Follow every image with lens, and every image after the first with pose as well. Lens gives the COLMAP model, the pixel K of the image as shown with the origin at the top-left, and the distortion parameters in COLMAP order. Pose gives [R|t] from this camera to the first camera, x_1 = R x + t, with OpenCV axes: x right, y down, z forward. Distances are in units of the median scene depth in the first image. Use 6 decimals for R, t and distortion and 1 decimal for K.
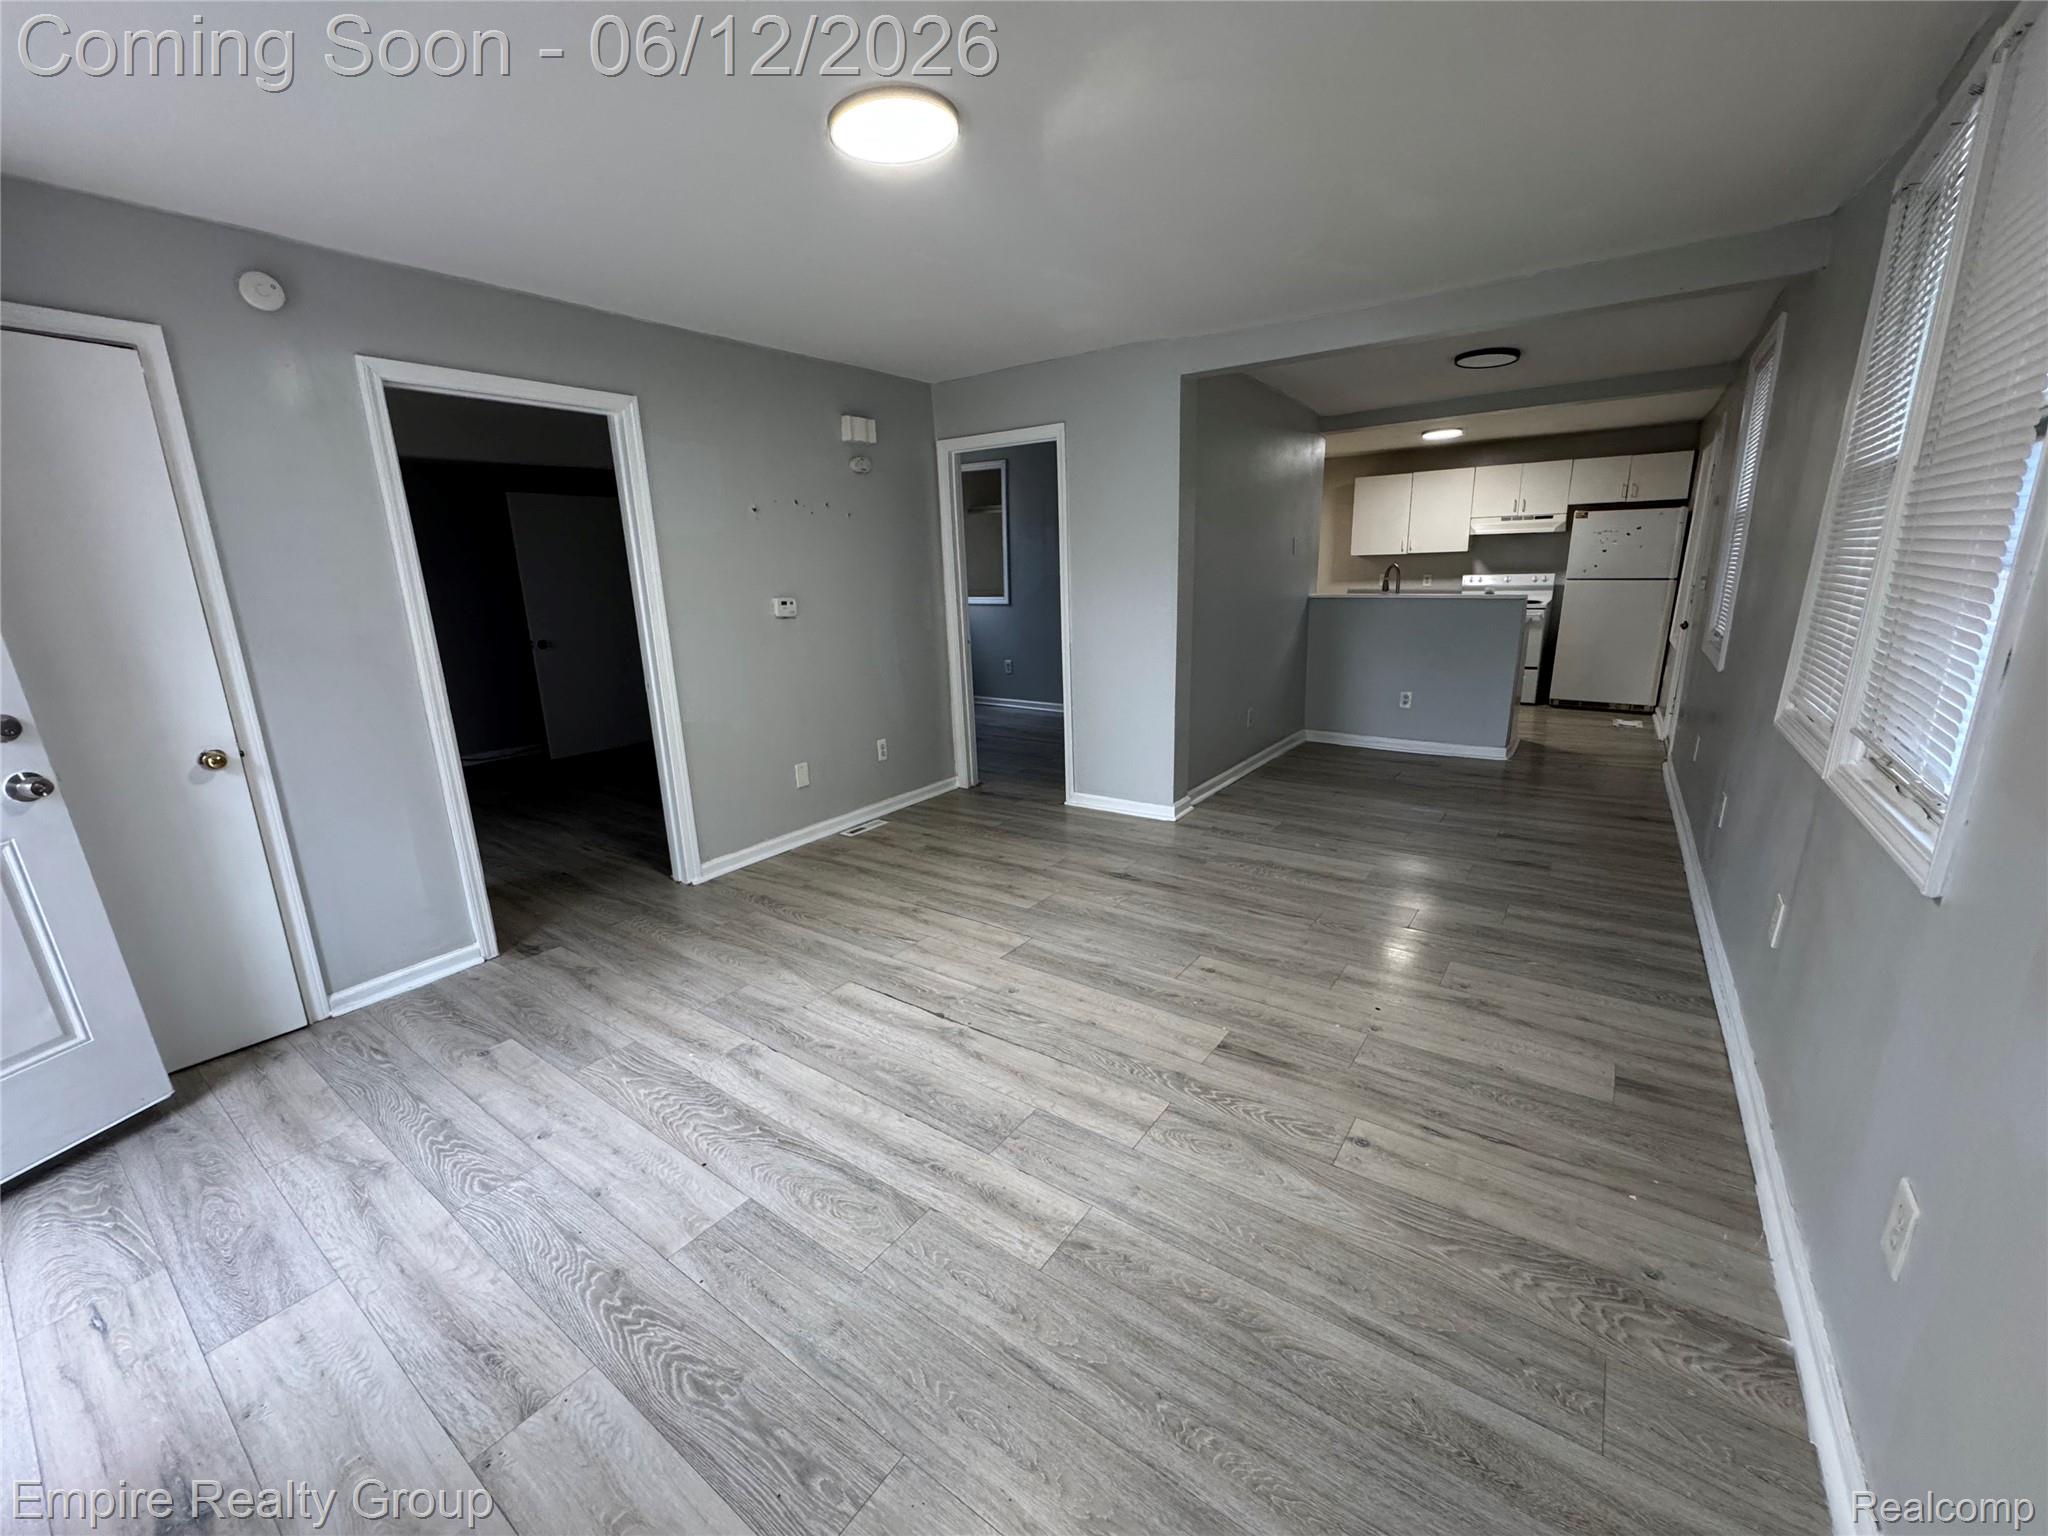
lens RADIAL K [[811.3, 0, 1026.3], [0, 811.3, 771.2], [0, 0, 1]] dist [-0.001969, 0.000818]
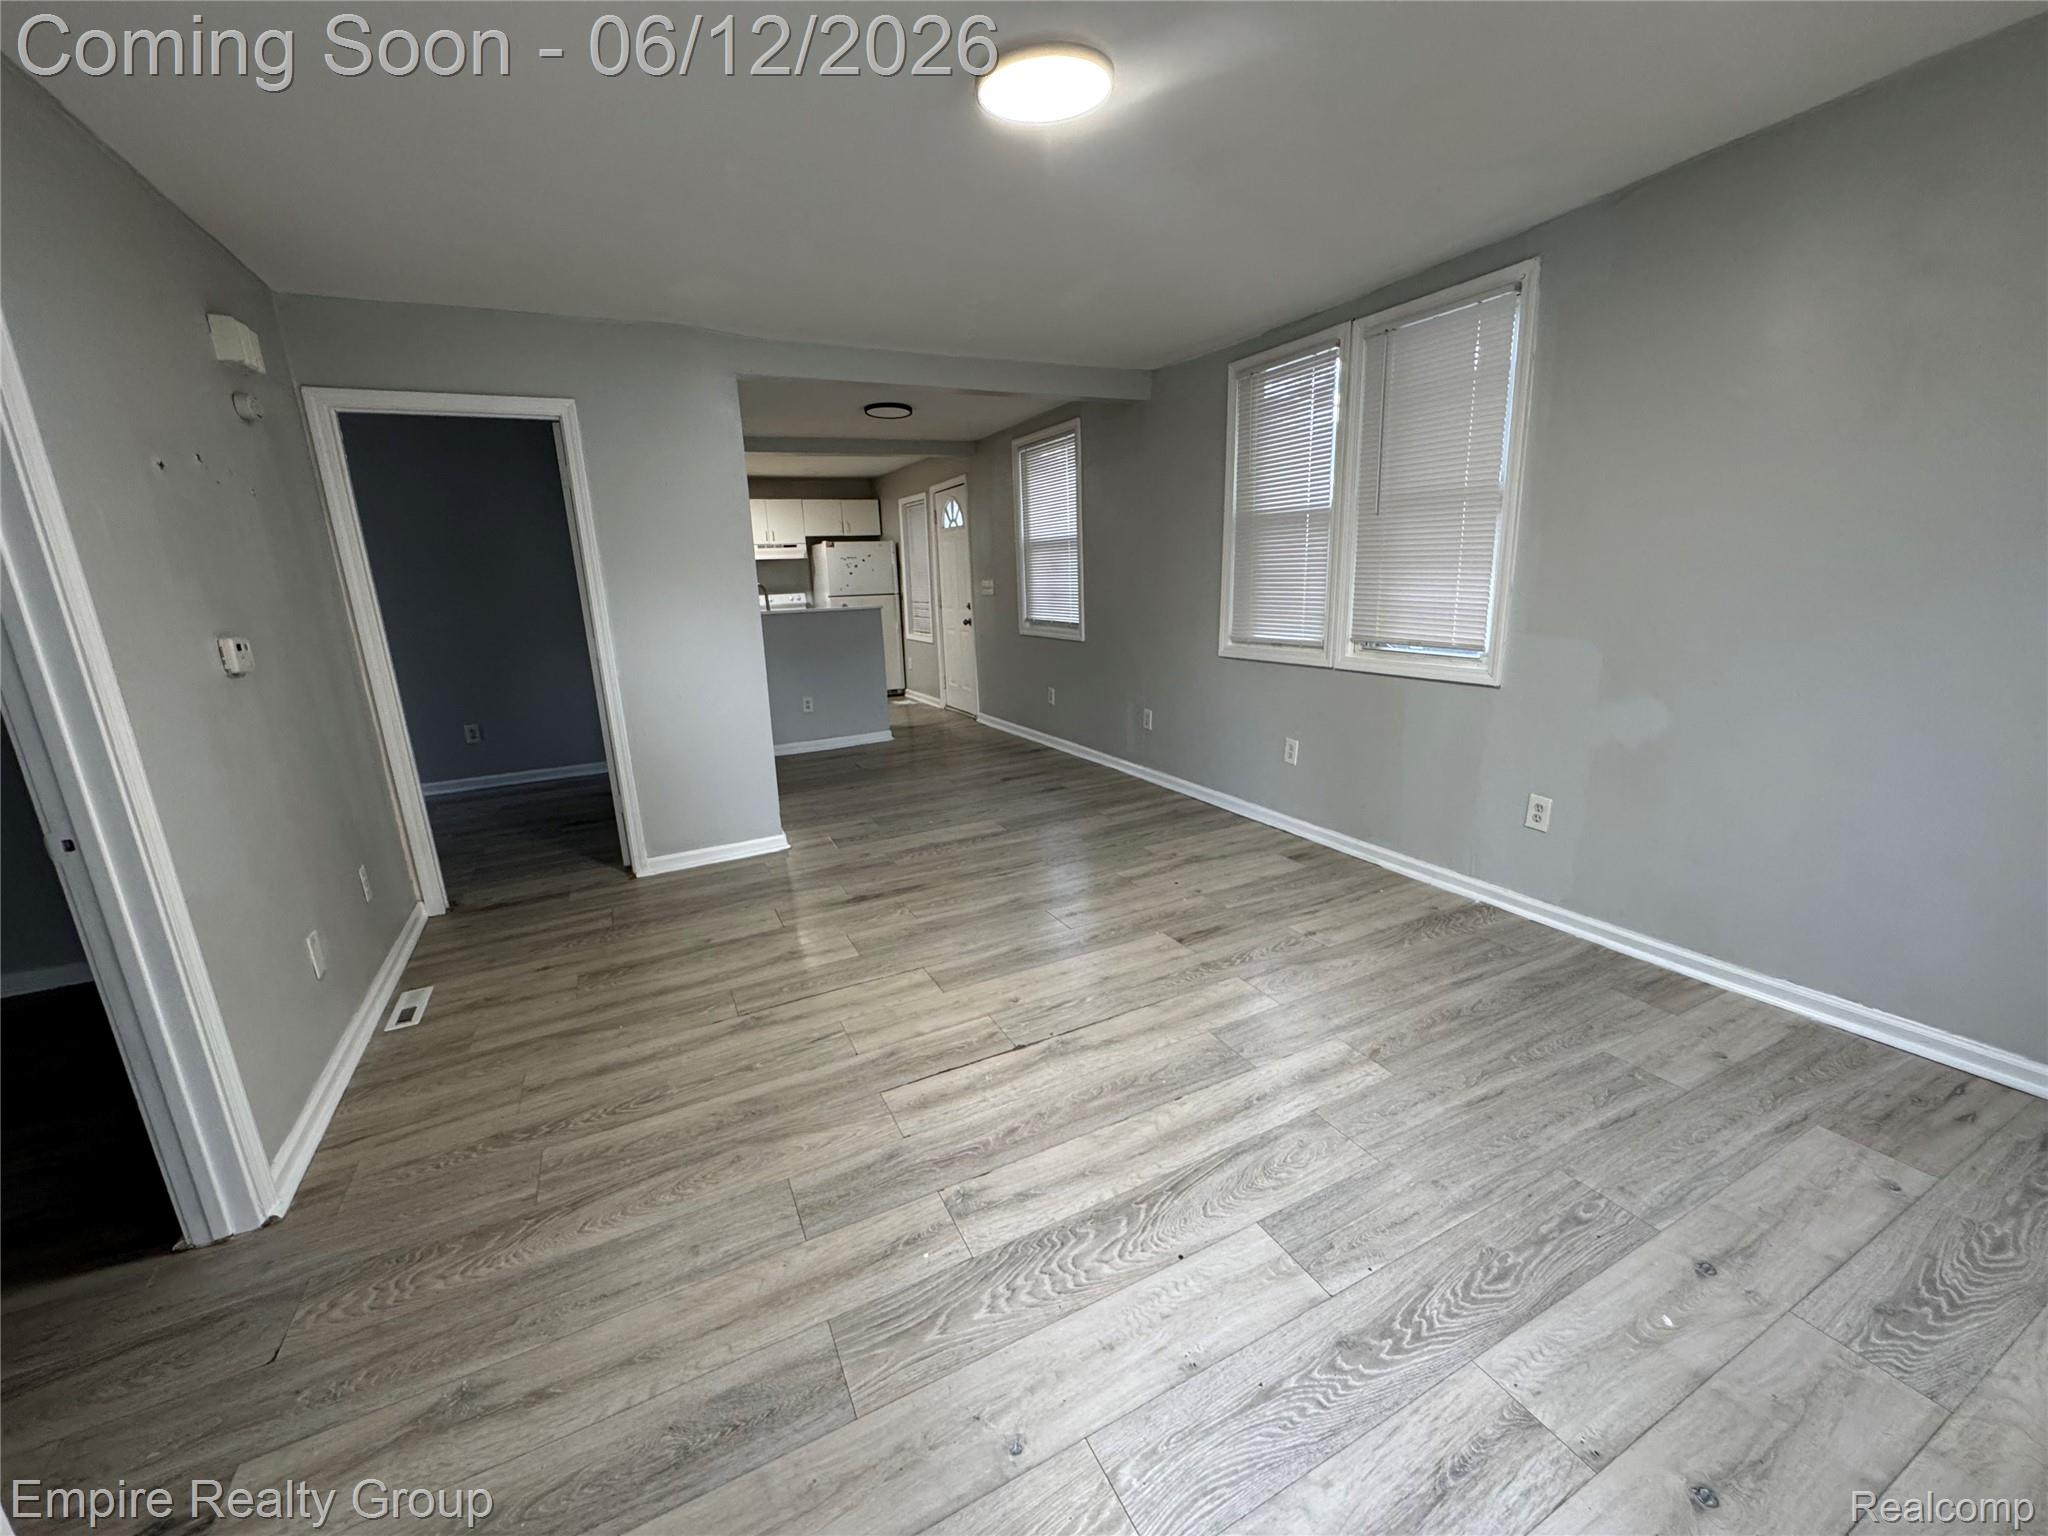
lens RADIAL K [[811.3, 0, 1017.1], [0, 811.3, 776.8], [0, 0, 1]] dist [-0.001969, 0.000818]
pose [[0.473932, -0.210666, 0.854990, -0.897323], [0.241291, 0.964865, 0.103988, -0.098100], [-0.846857, 0.157018, 0.508113, 0.530105]]
